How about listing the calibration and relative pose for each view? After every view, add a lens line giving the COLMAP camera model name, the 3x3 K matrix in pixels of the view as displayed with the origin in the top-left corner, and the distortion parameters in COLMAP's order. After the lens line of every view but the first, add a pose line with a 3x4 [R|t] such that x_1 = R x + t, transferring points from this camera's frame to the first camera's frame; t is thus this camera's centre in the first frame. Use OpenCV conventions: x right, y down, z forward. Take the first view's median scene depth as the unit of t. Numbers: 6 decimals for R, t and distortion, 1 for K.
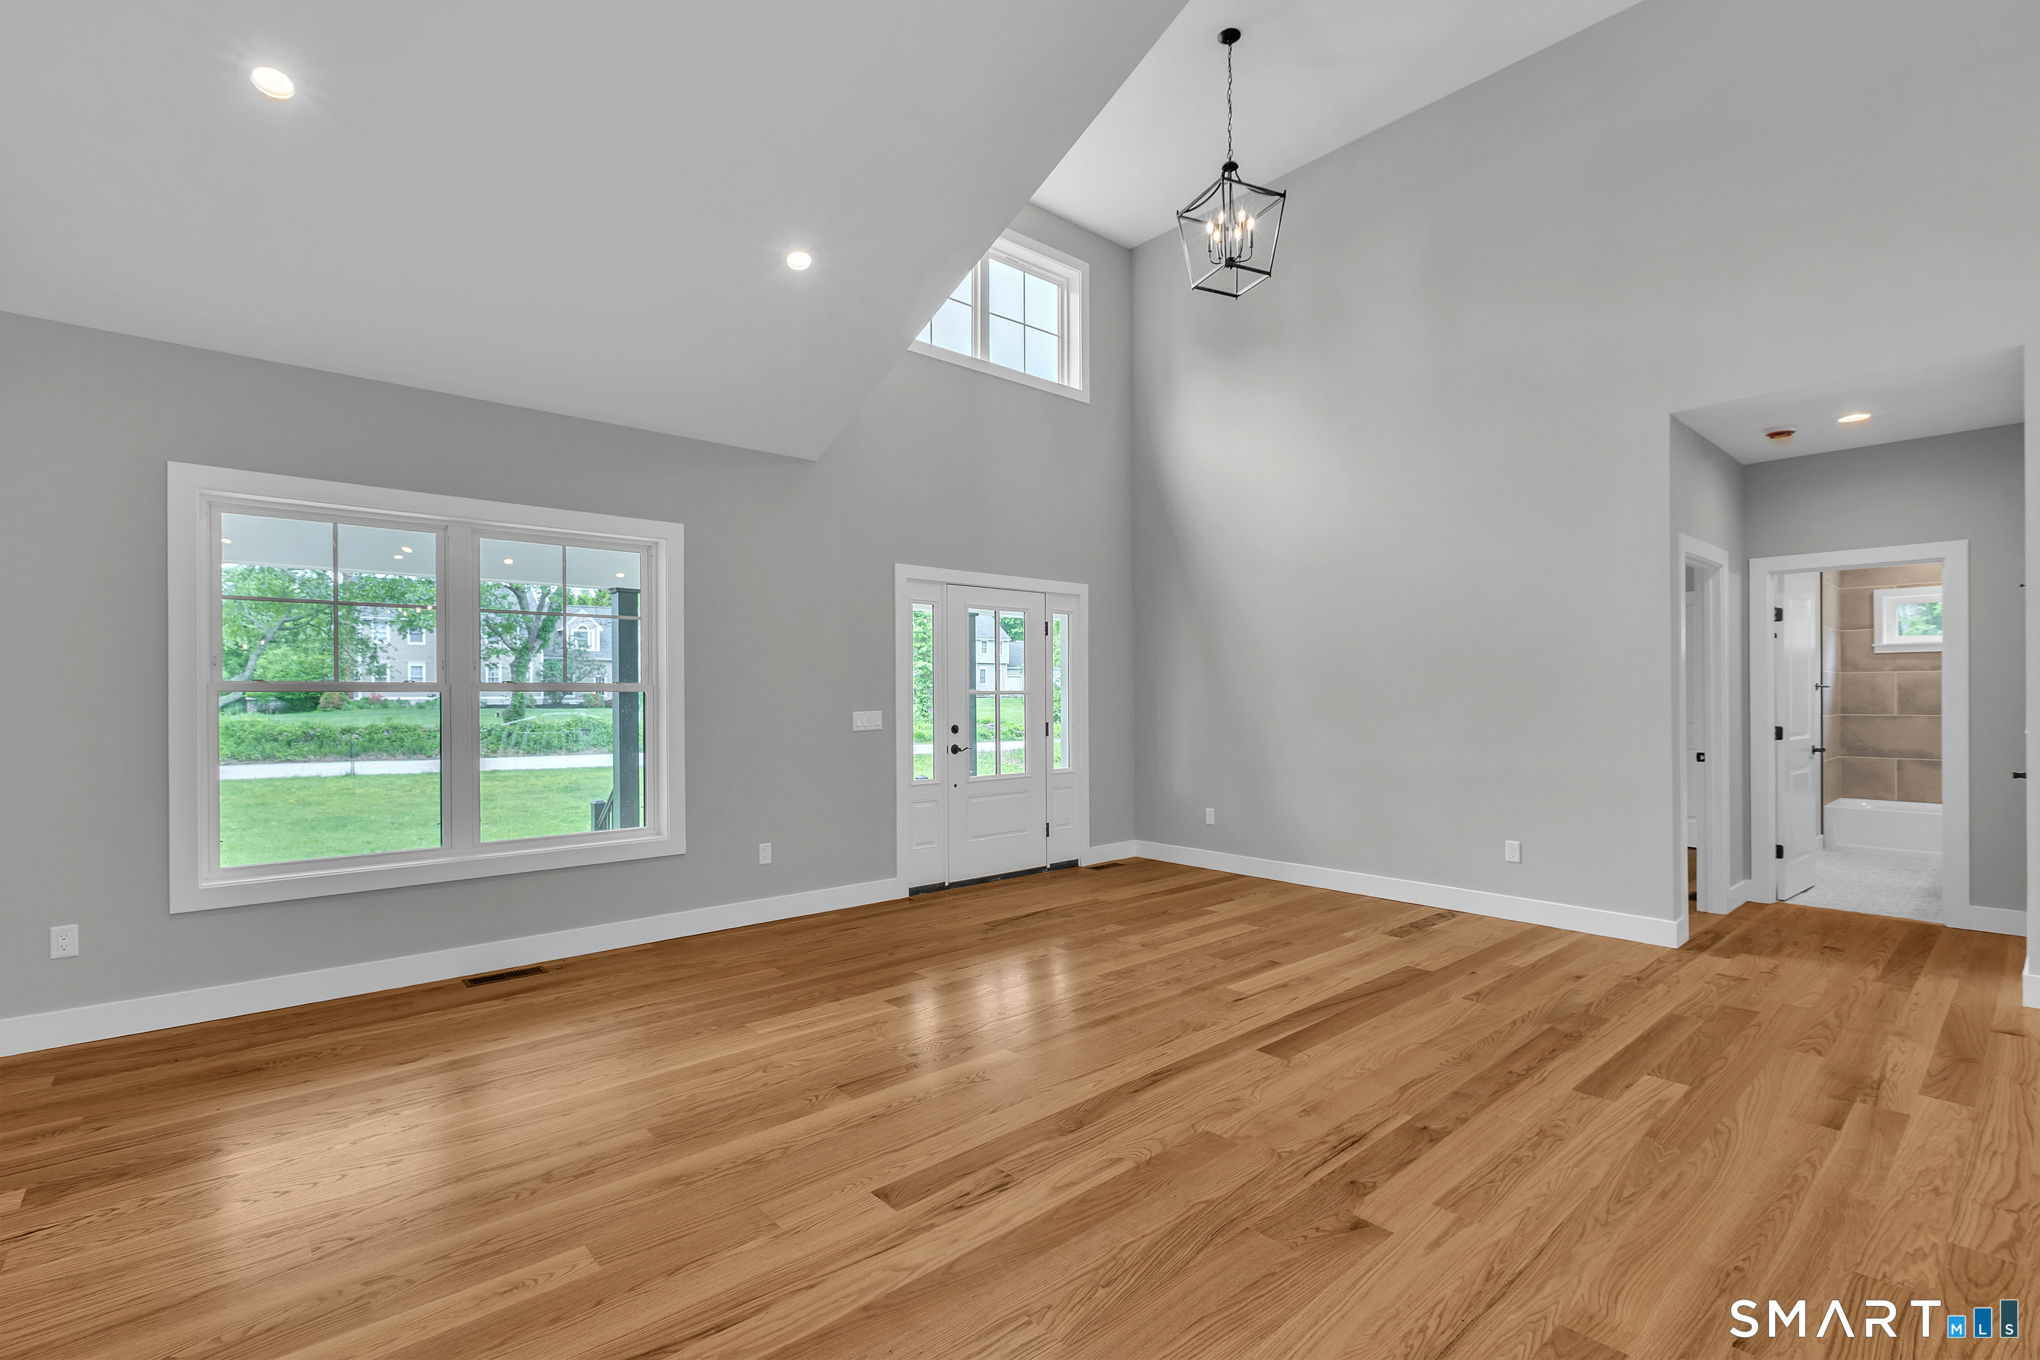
lens RADIAL K [[924.2, 0, 1009.8], [0, 924.2, 699.5], [0, 0, 1]] dist [0.000434, -0.000617]
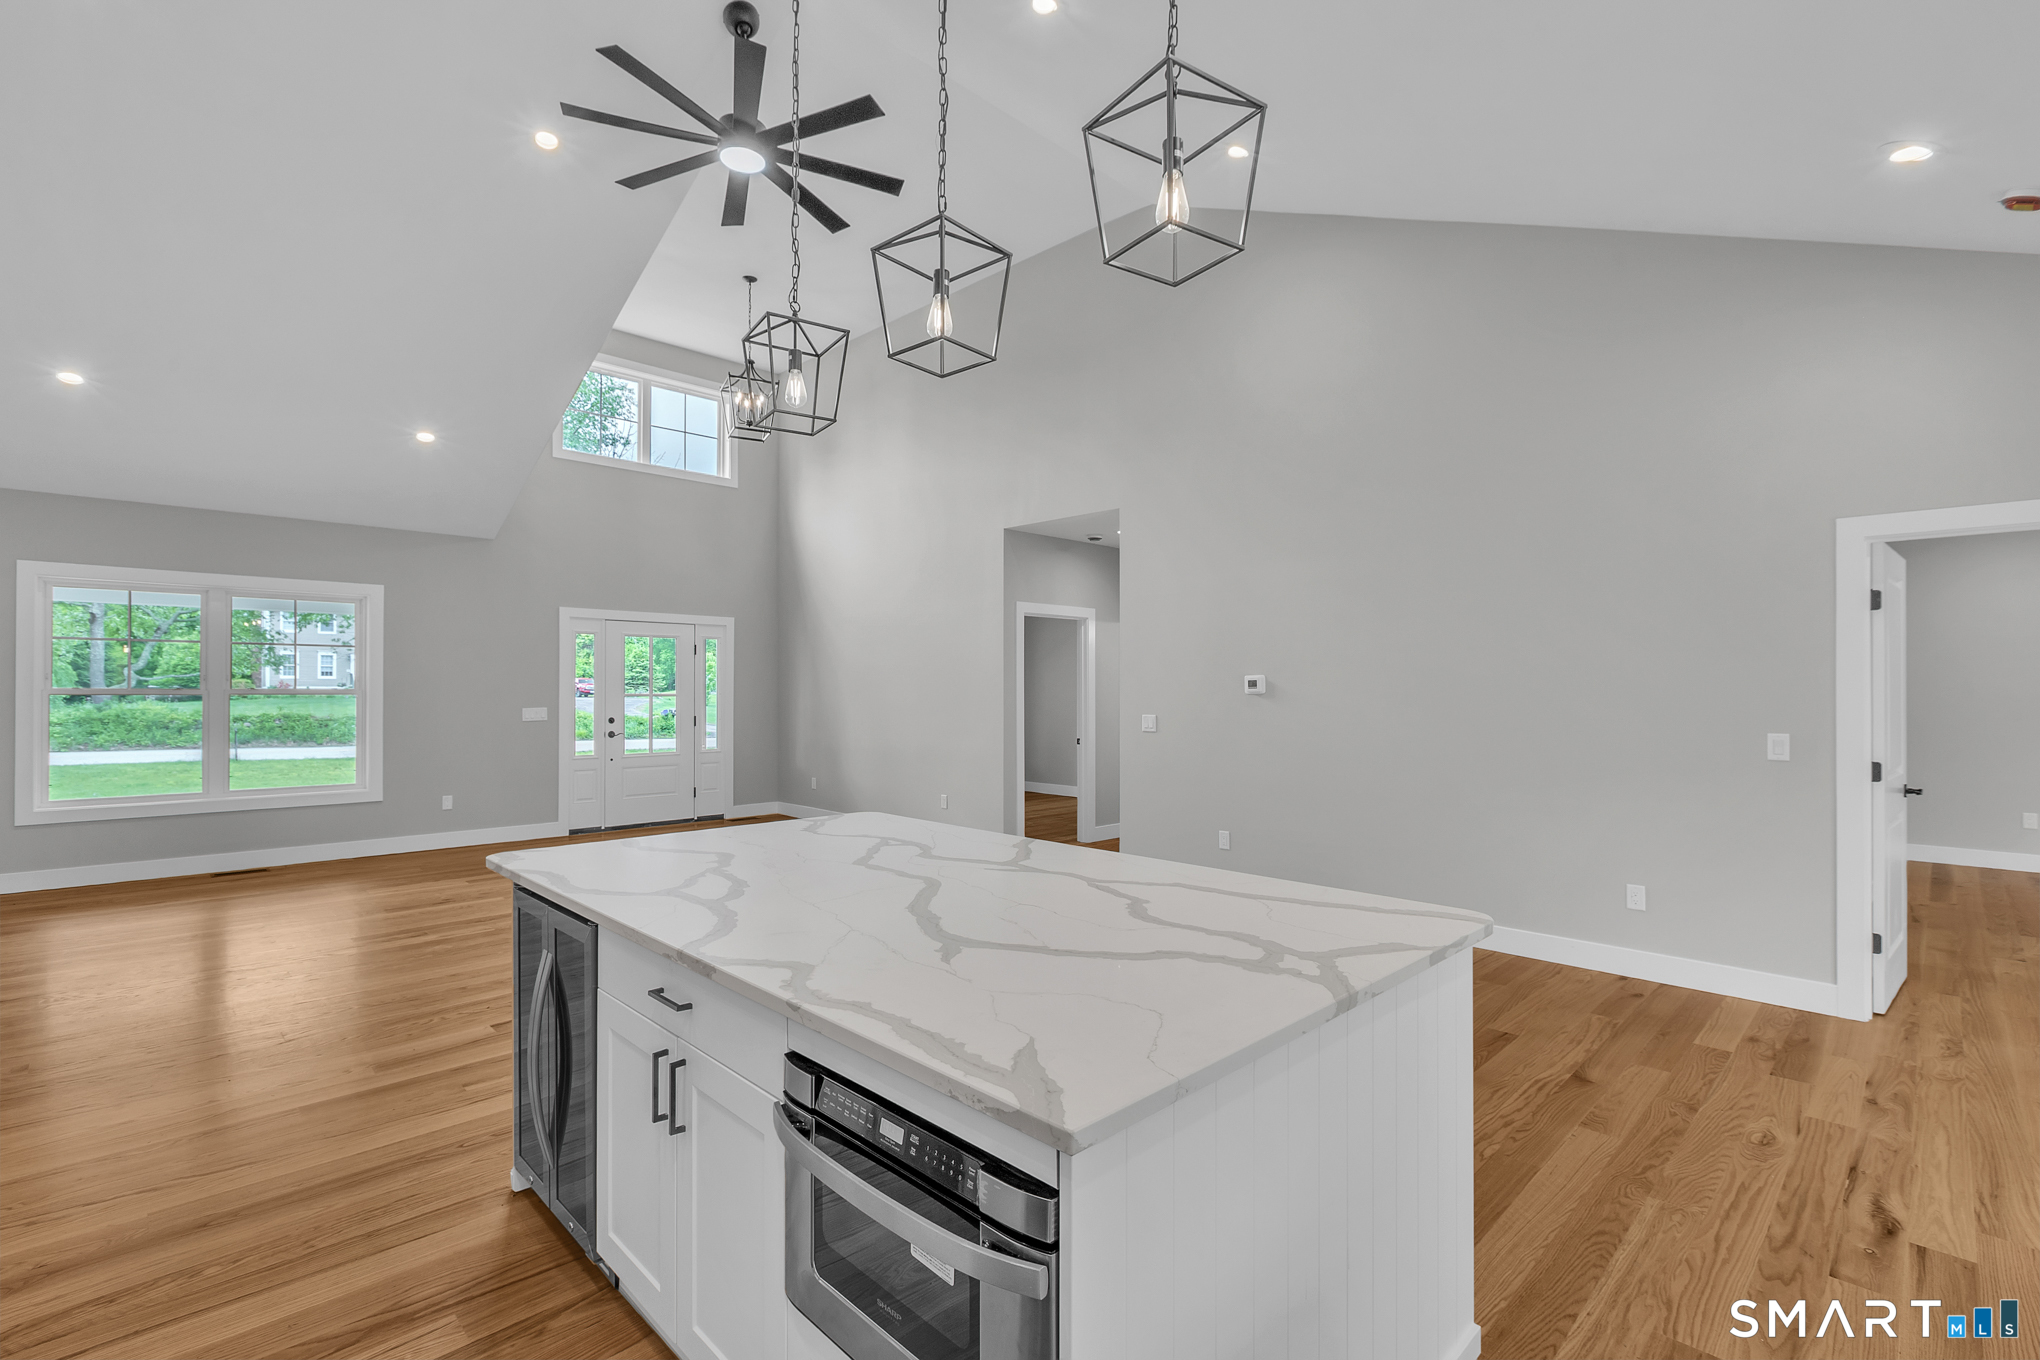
lens RADIAL K [[924.2, 0, 1017.4], [0, 924.2, 687.0], [0, 0, 1]] dist [0.000434, -0.000617]
pose [[0.998257, 0.008172, 0.058456, 0.704328], [-0.007847, 0.999952, -0.005784, -0.023734], [-0.058501, 0.005316, 0.998273, -0.682163]]
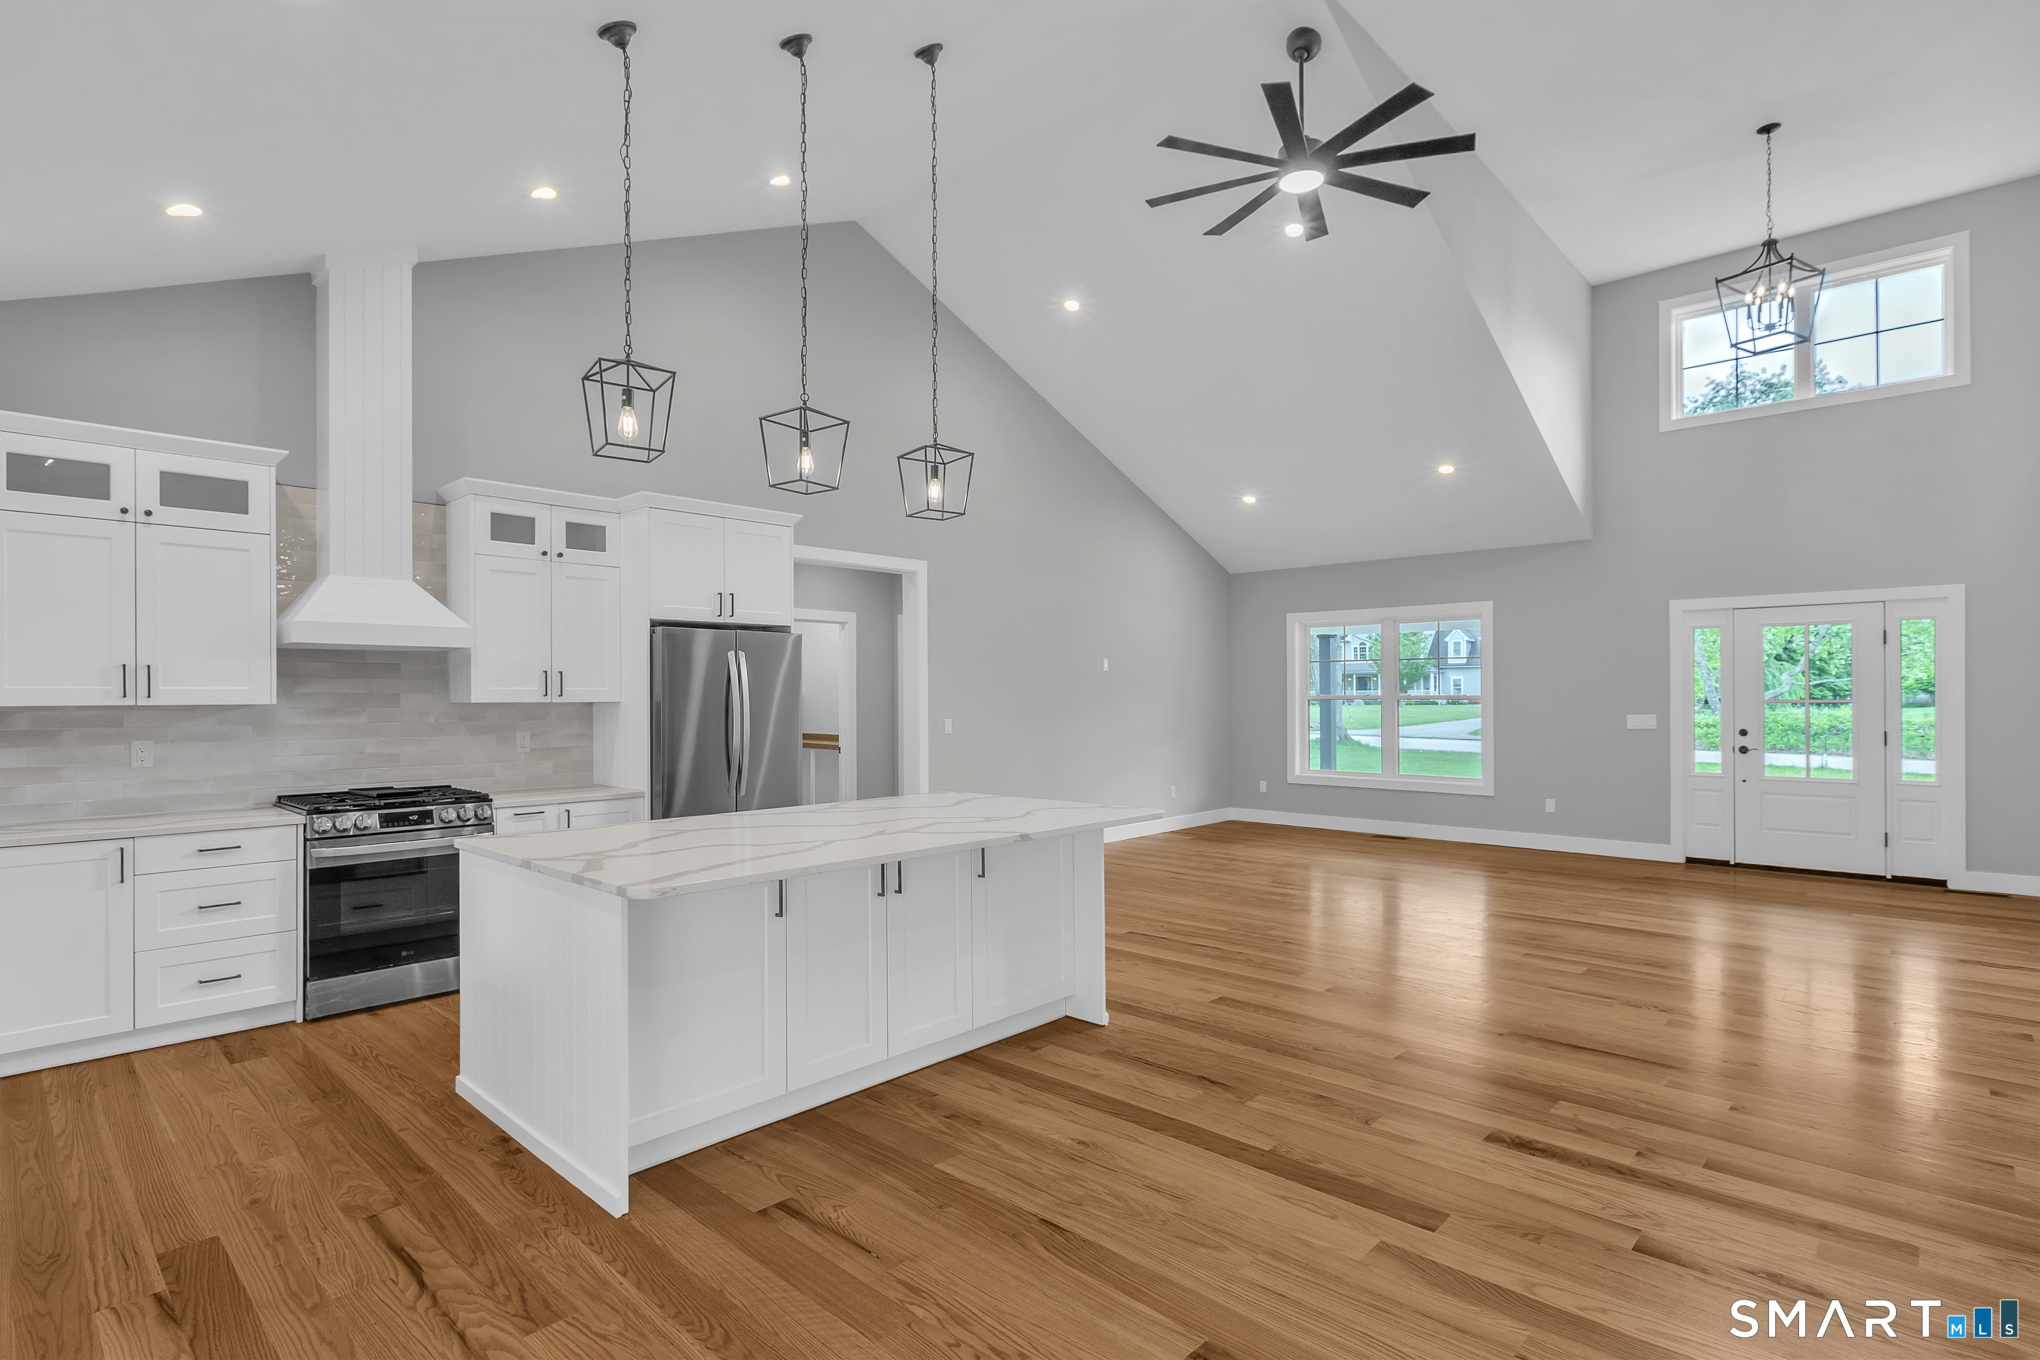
lens RADIAL K [[1000.9, 0, 1015.0], [0, 1000.9, 690.1], [0, 0, 1]] dist [-0.005077, 0.001271]
pose [[0.097540, 0.000837, -0.995231, 1.603380], [-0.000487, 1.000000, 0.000794, -0.031509], [0.995231, 0.000407, 0.097540, -0.054587]]
